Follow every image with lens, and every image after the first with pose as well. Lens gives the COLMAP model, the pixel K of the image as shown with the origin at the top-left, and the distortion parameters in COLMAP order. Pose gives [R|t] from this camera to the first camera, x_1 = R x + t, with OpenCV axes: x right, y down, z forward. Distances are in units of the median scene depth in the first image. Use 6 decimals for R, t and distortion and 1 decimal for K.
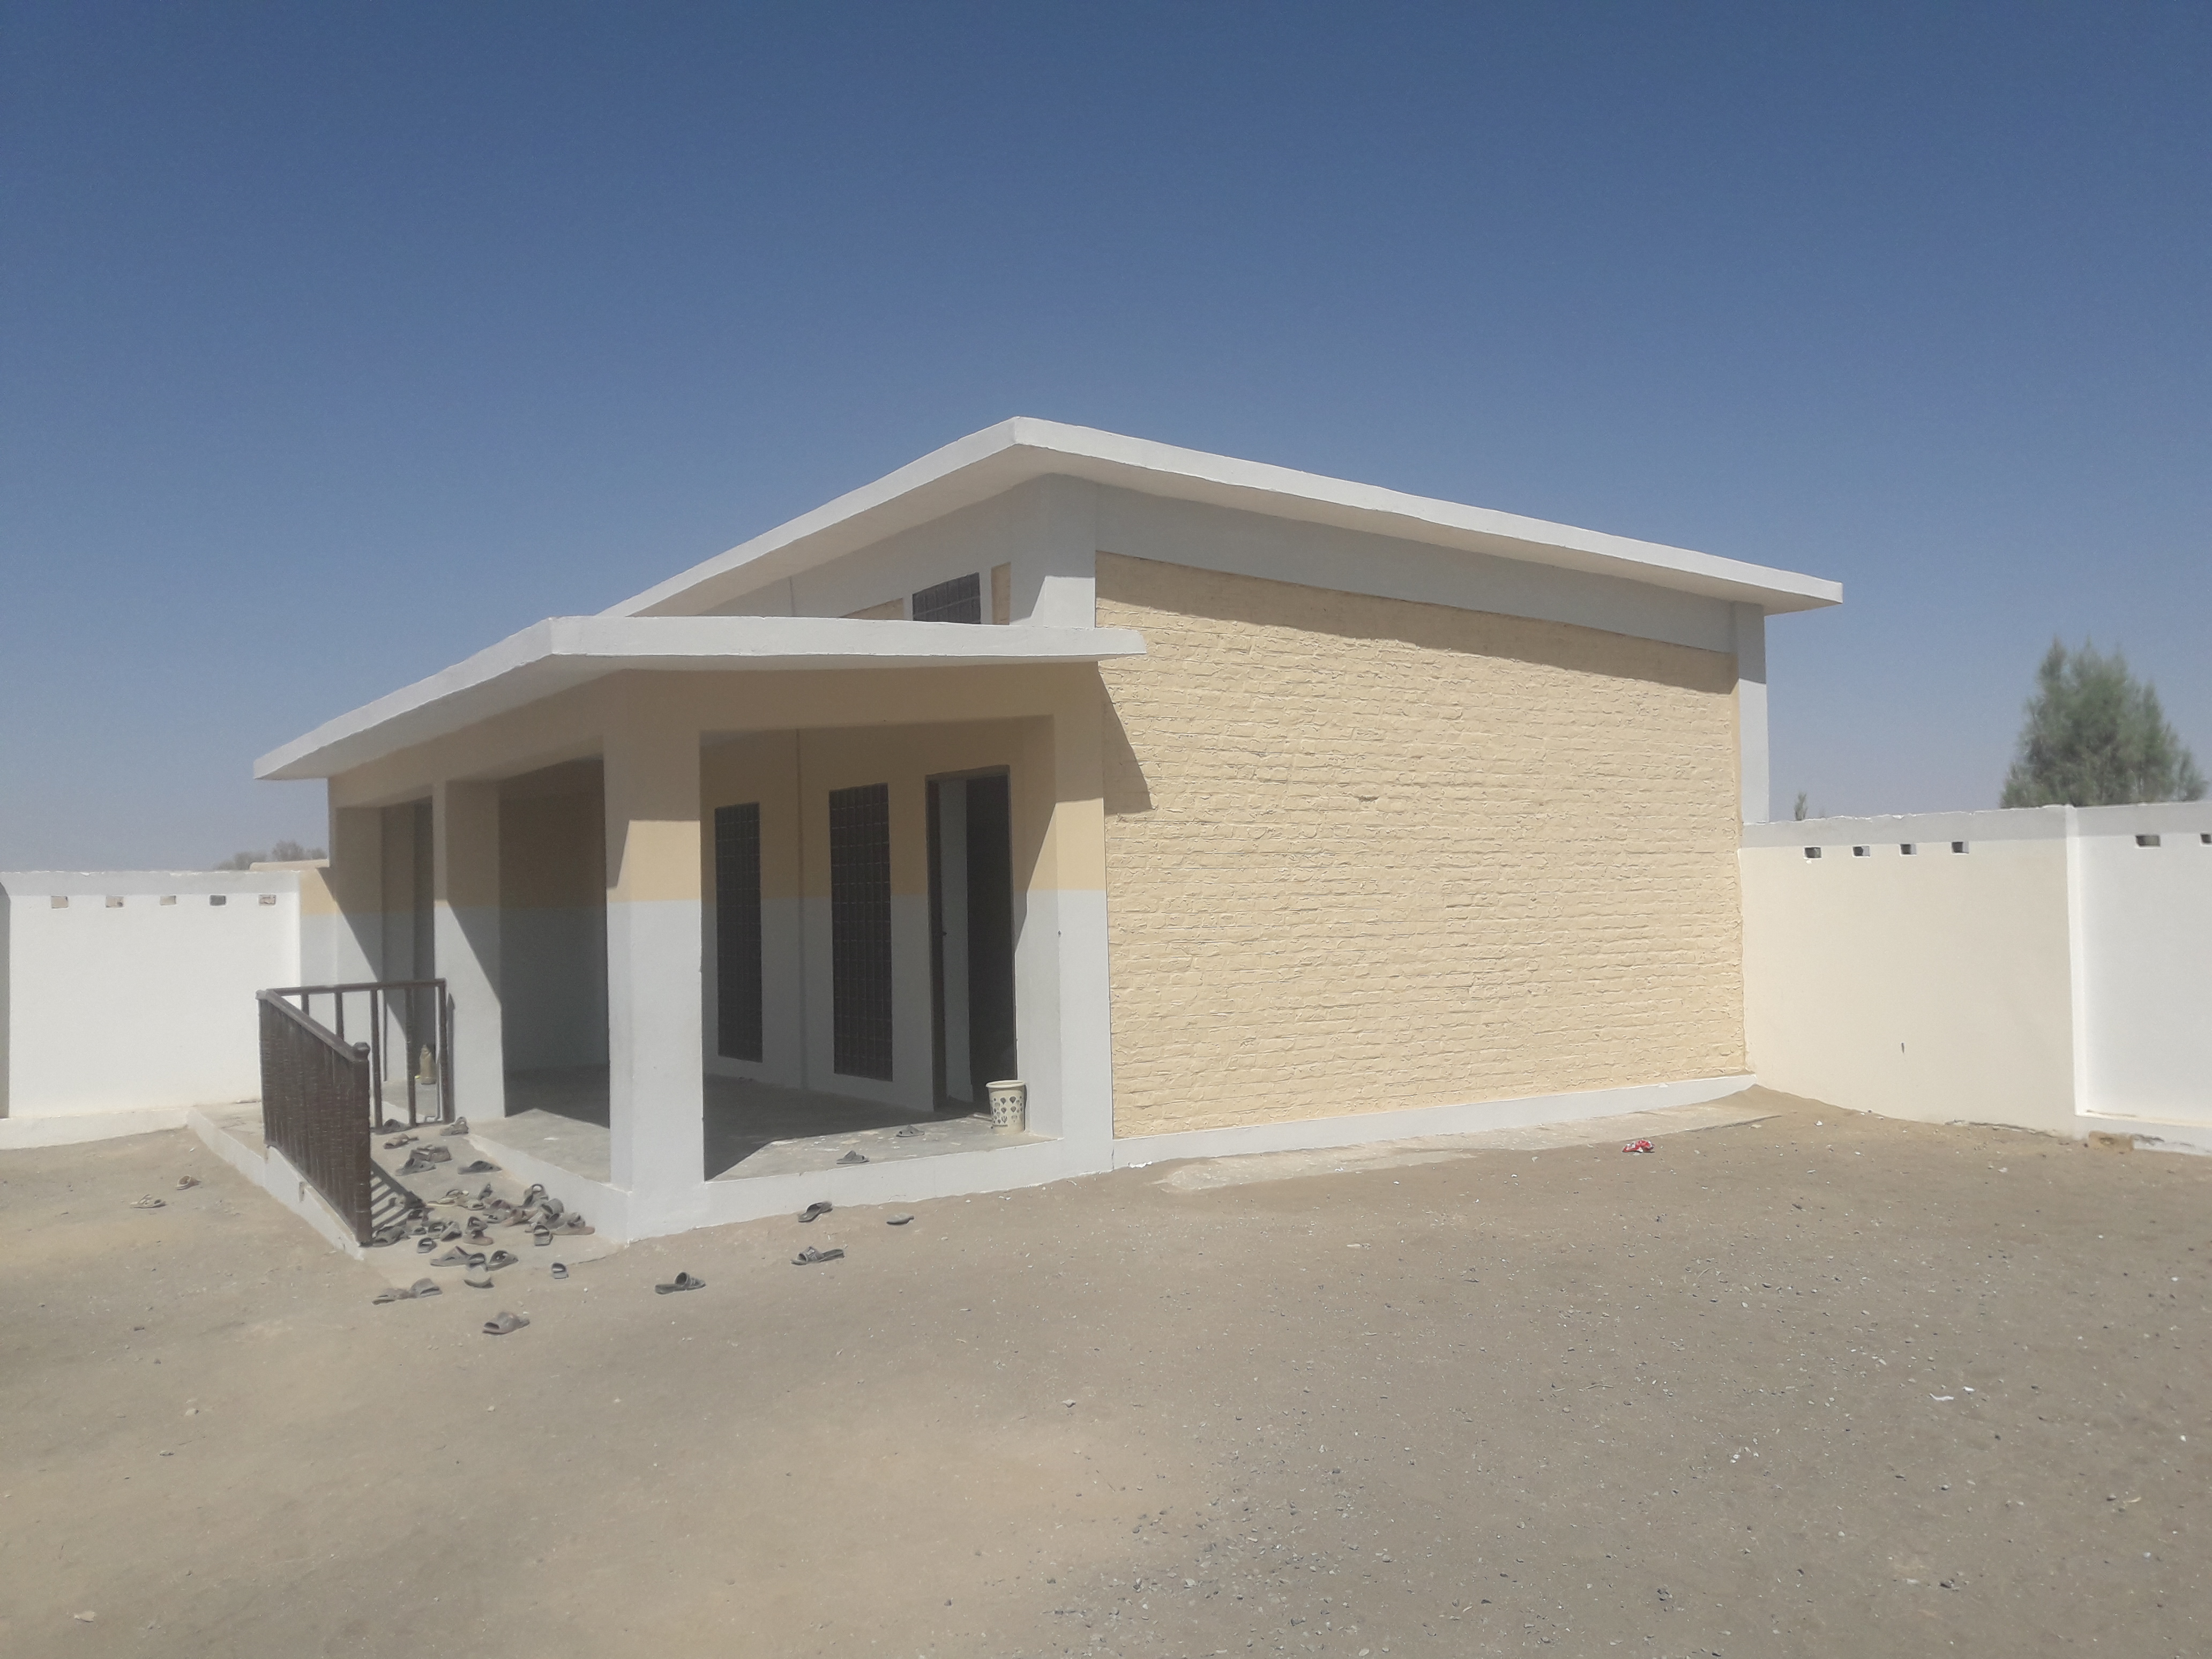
lens RADIAL K [[1791.6, 0, 1106.0], [0, 1791.6, 829.5], [0, 0, 1]] dist [0.101935, -0.167848]
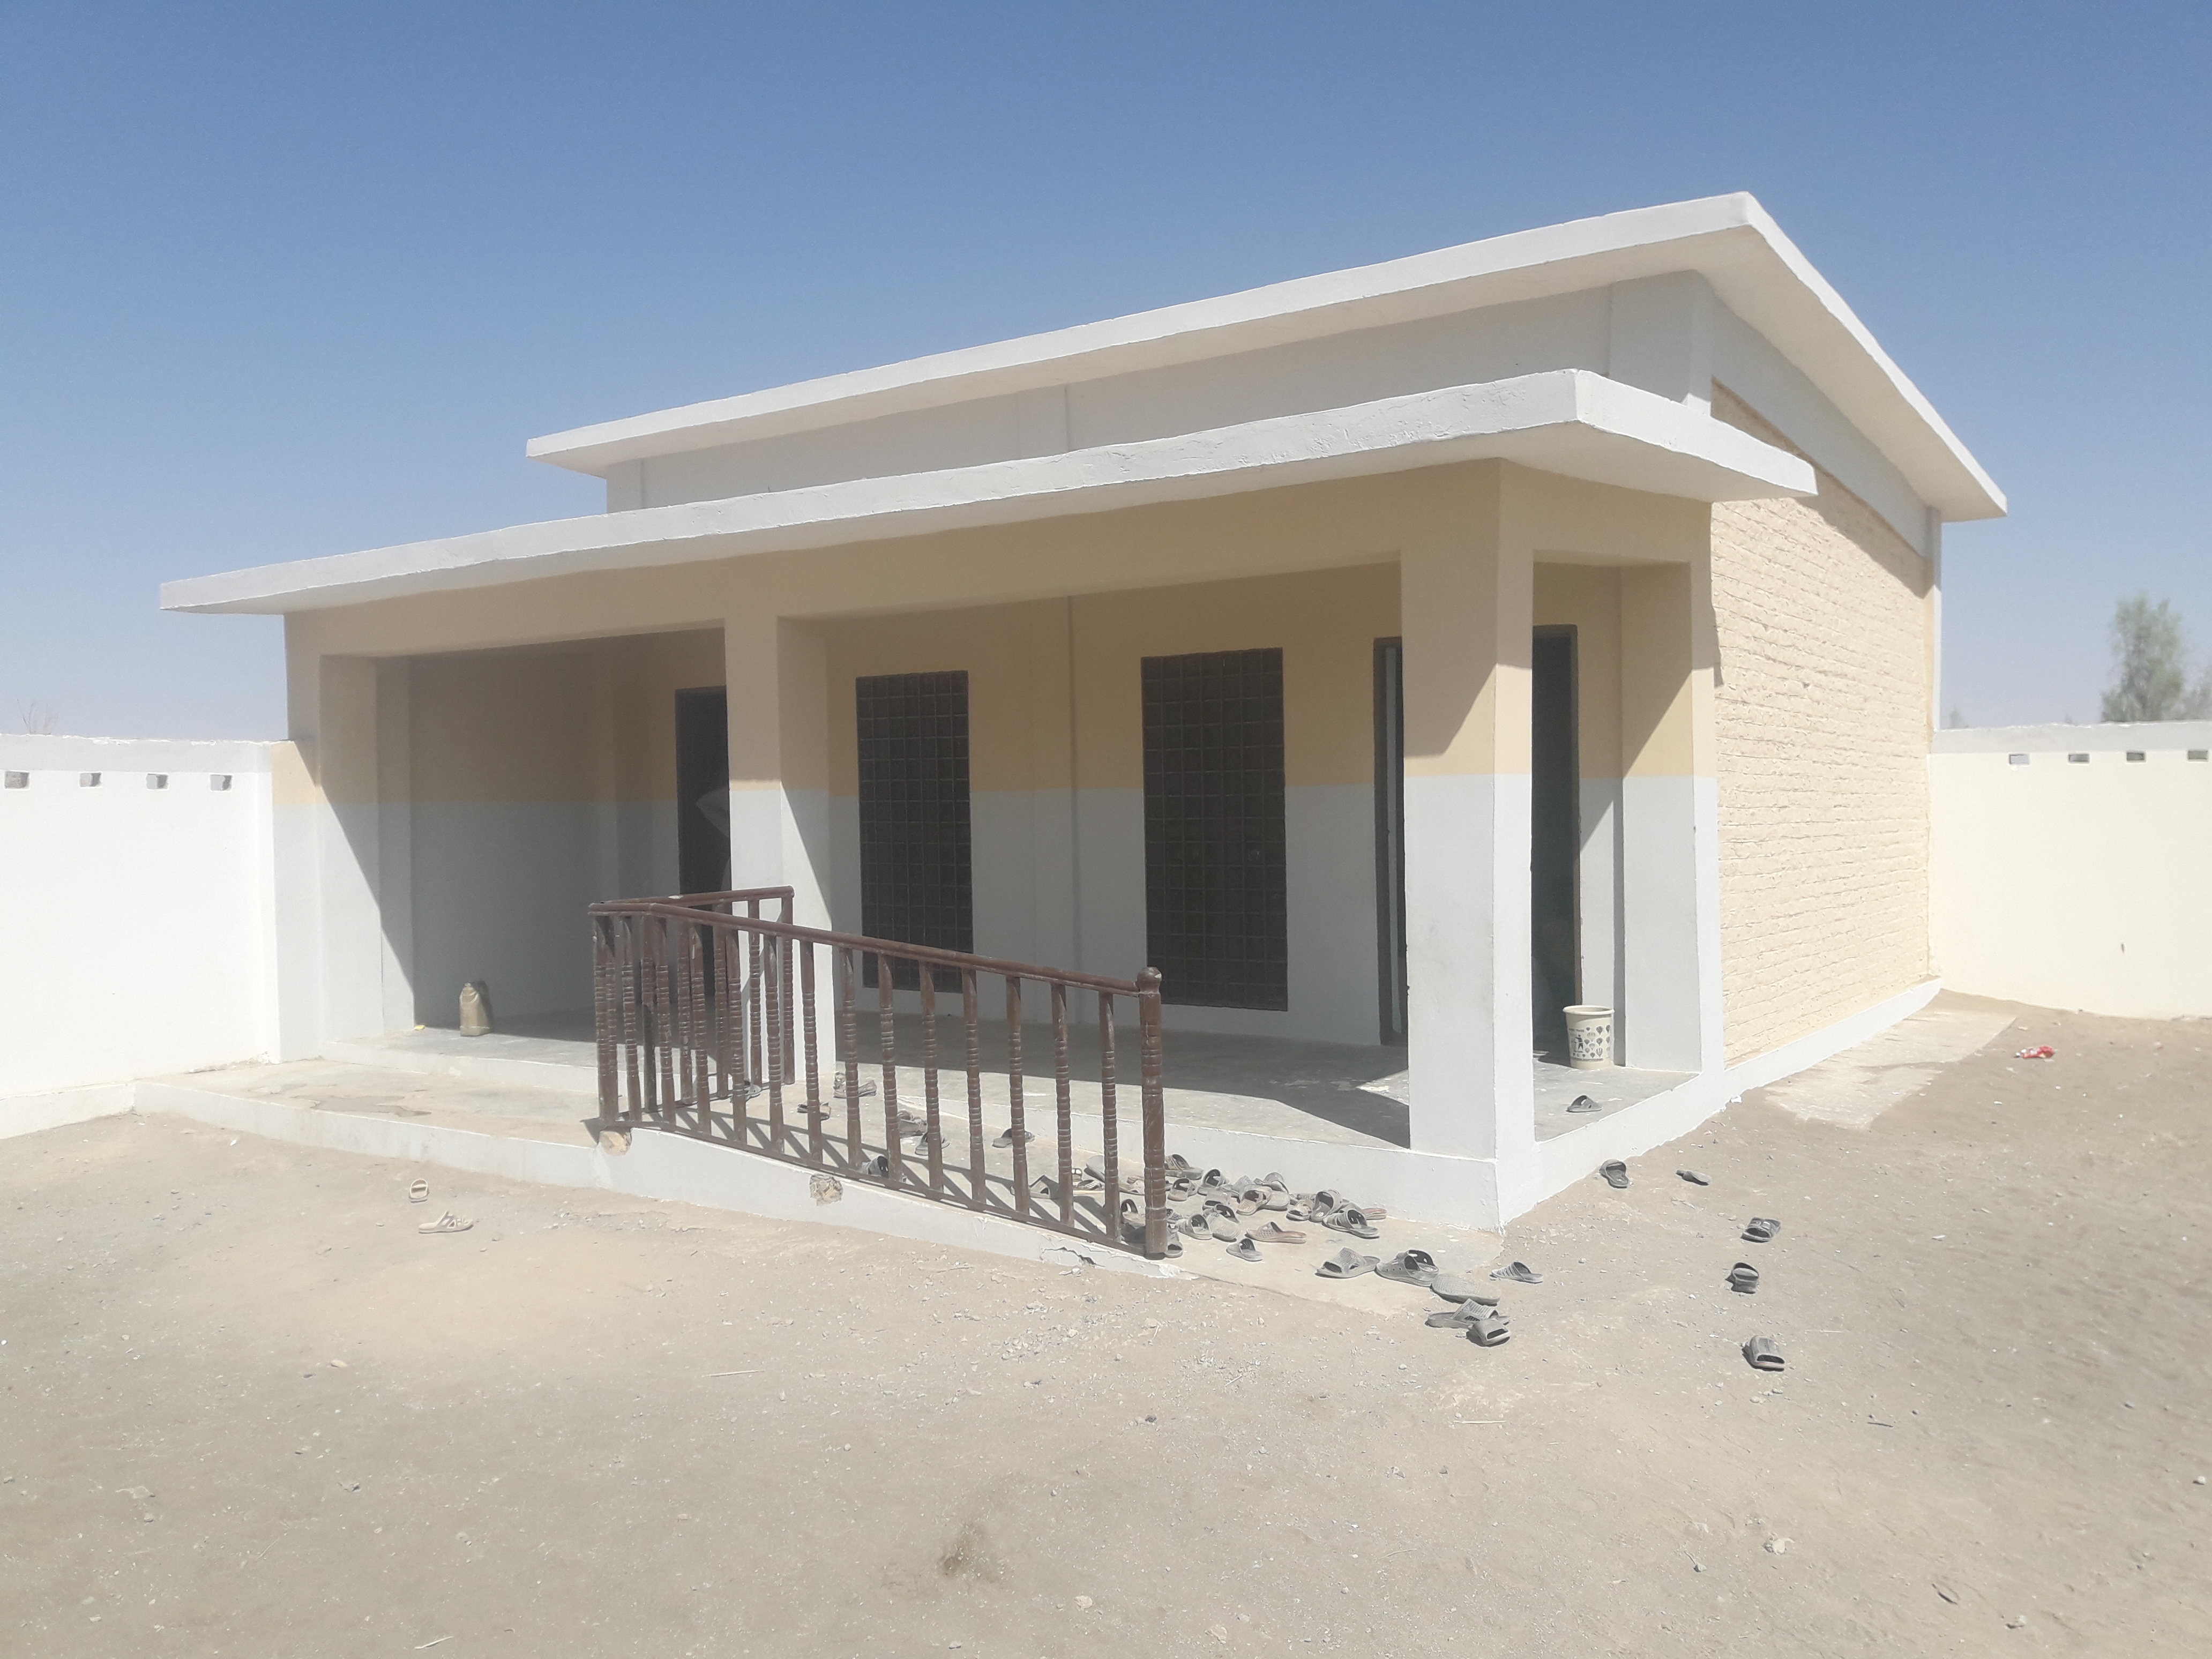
lens RADIAL K [[1791.6, 0, 1106.0], [0, 1791.6, 829.5], [0, 0, 1]] dist [0.101935, -0.167848]
pose [[0.925248, 0.006695, 0.379303, -0.448098], [-0.022966, 0.998999, 0.038389, 0.024009], [-0.378667, -0.044230, 0.924476, 0.242727]]
